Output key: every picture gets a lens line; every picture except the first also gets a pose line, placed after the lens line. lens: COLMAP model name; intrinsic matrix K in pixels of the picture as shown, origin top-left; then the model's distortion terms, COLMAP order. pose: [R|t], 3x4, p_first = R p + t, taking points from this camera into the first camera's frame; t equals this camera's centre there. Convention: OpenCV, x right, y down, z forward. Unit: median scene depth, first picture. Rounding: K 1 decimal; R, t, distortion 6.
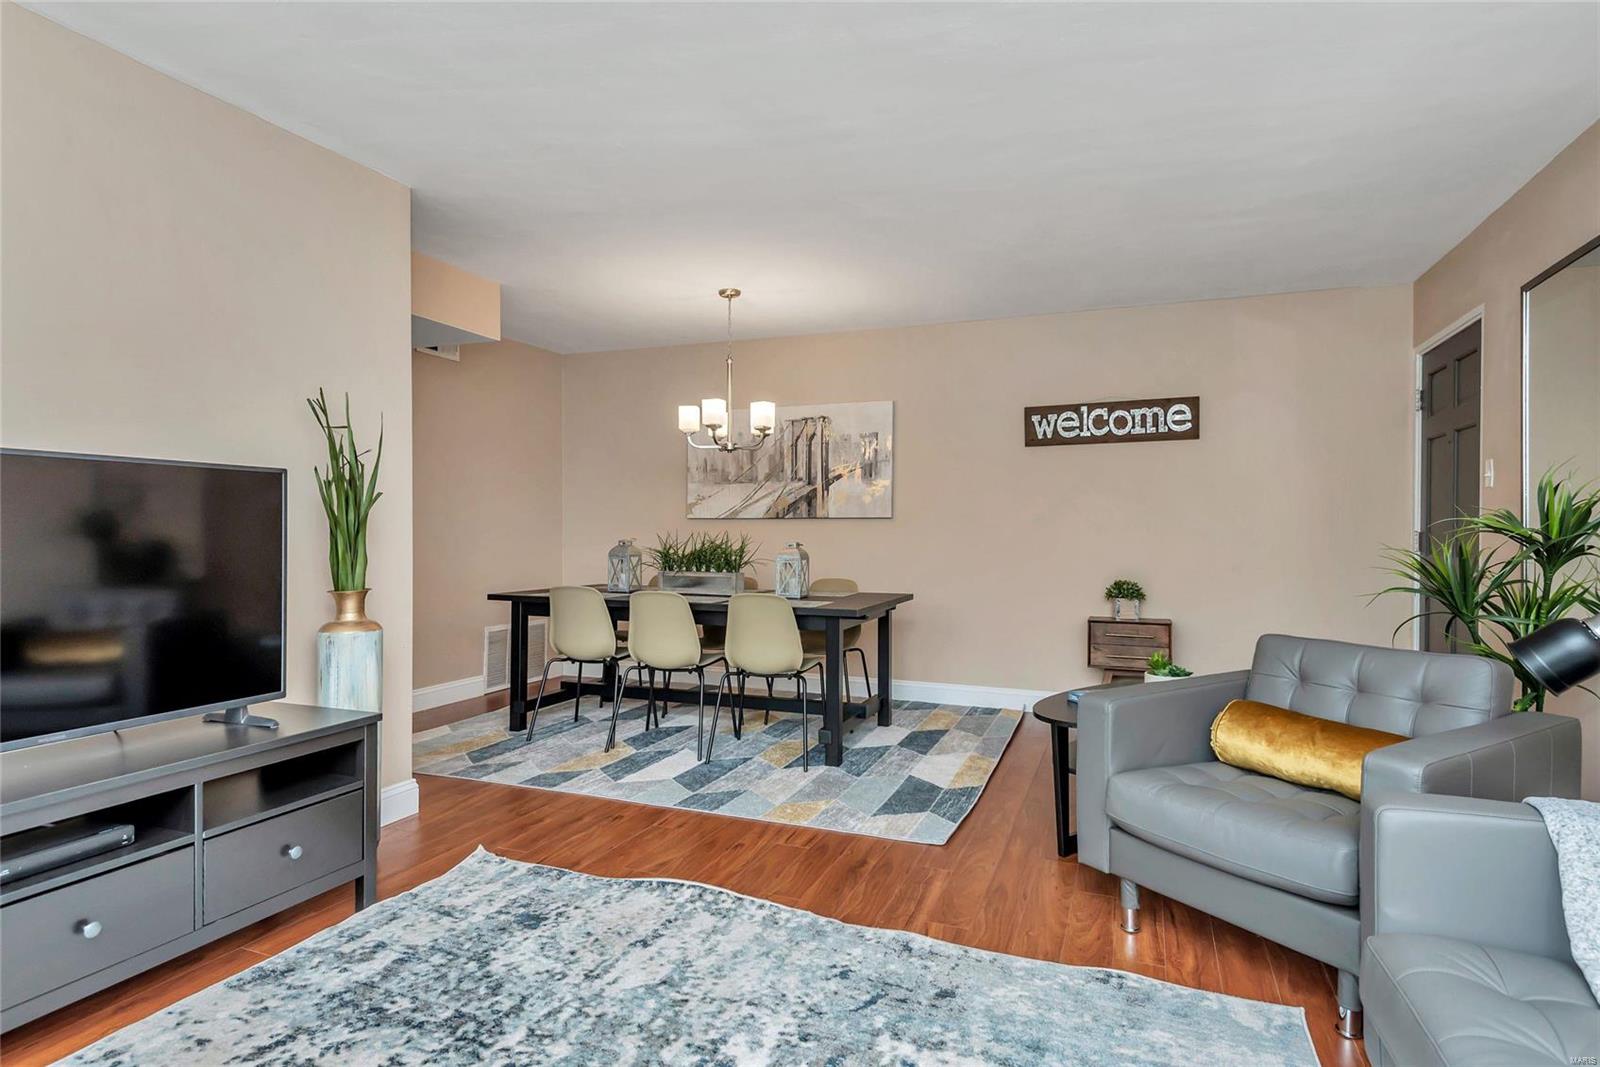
lens RADIAL K [[881.1, 0, 800.0], [0, 881.1, 533.5], [0, 0, 1]] dist [0.045612, -0.000417]
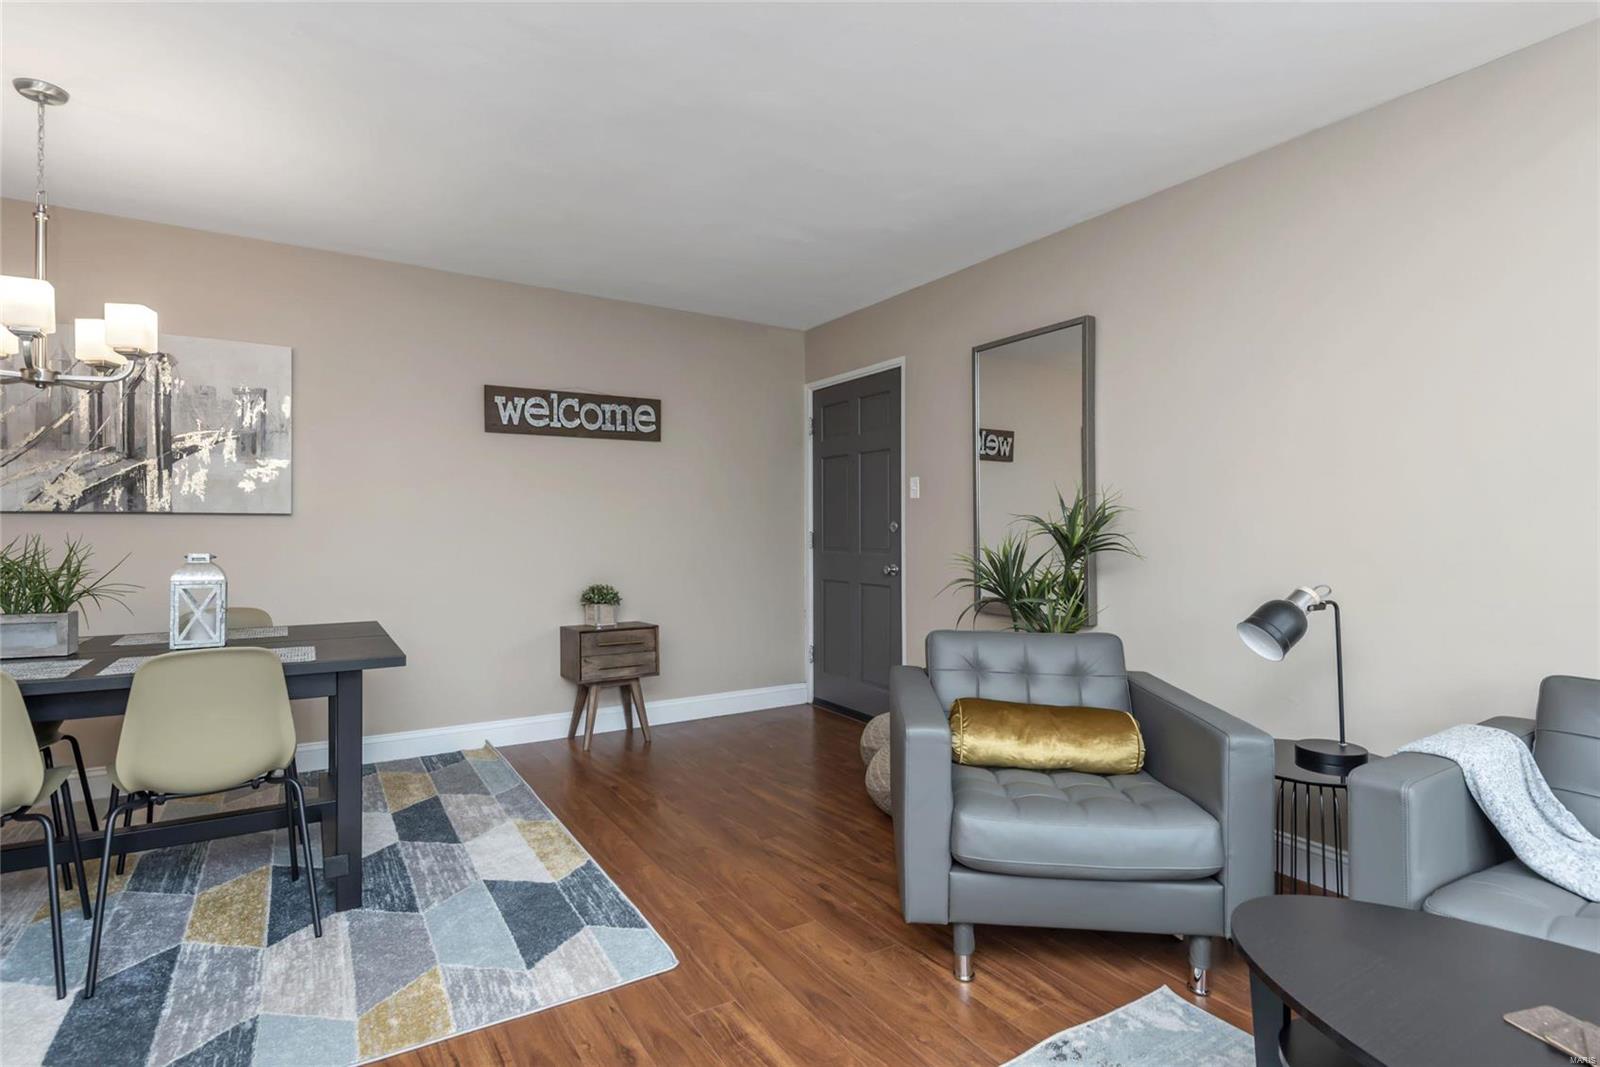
lens RADIAL K [[797.0, 0, 800.0], [0, 797.0, 533.5], [0, 0, 1]] dist [0.024589, -0.021998]
pose [[0.590152, -0.003657, 0.807284, -0.195621], [0.003300, 0.999992, 0.002117, -0.002983], [-0.807285, 0.001415, 0.590160, 0.339123]]
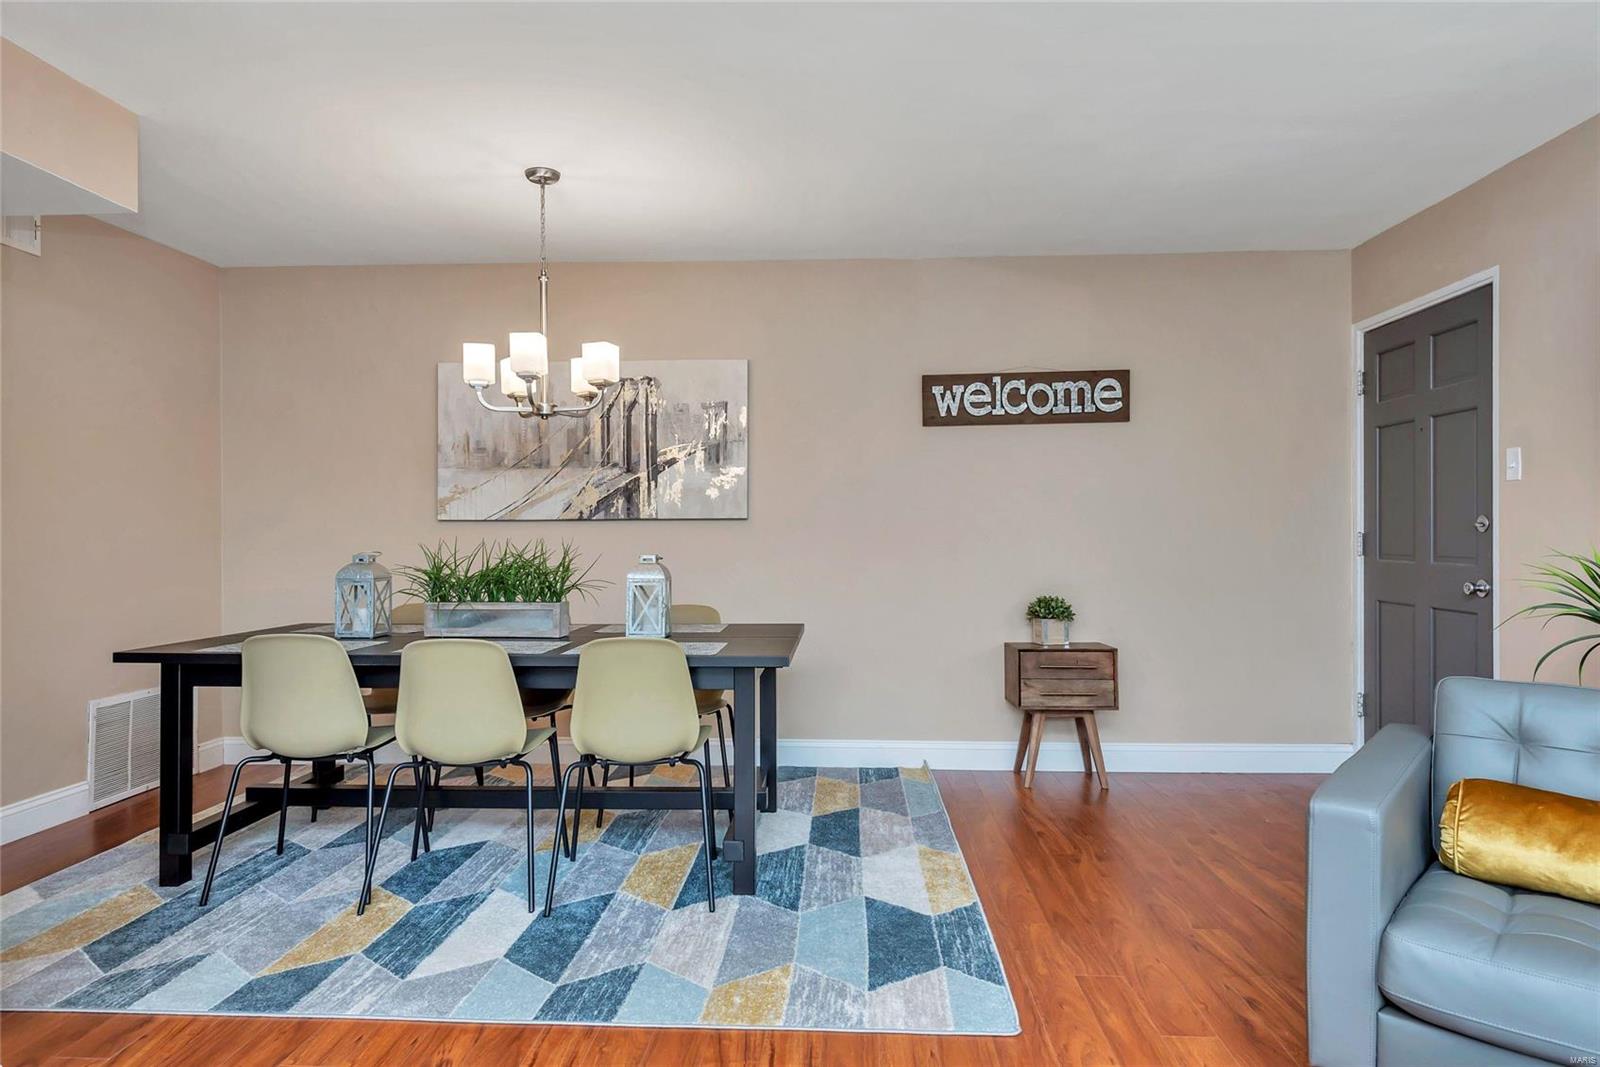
lens RADIAL K [[973.6, 0, 799.4], [0, 973.6, 538.0], [0, 0, 1]] dist [0.039949, -0.035416]
pose [[0.947377, -0.007798, 0.320024, -0.130554], [0.008051, 0.999967, 0.000531, -0.002153], [-0.320018, 0.002073, 0.947409, 0.247433]]
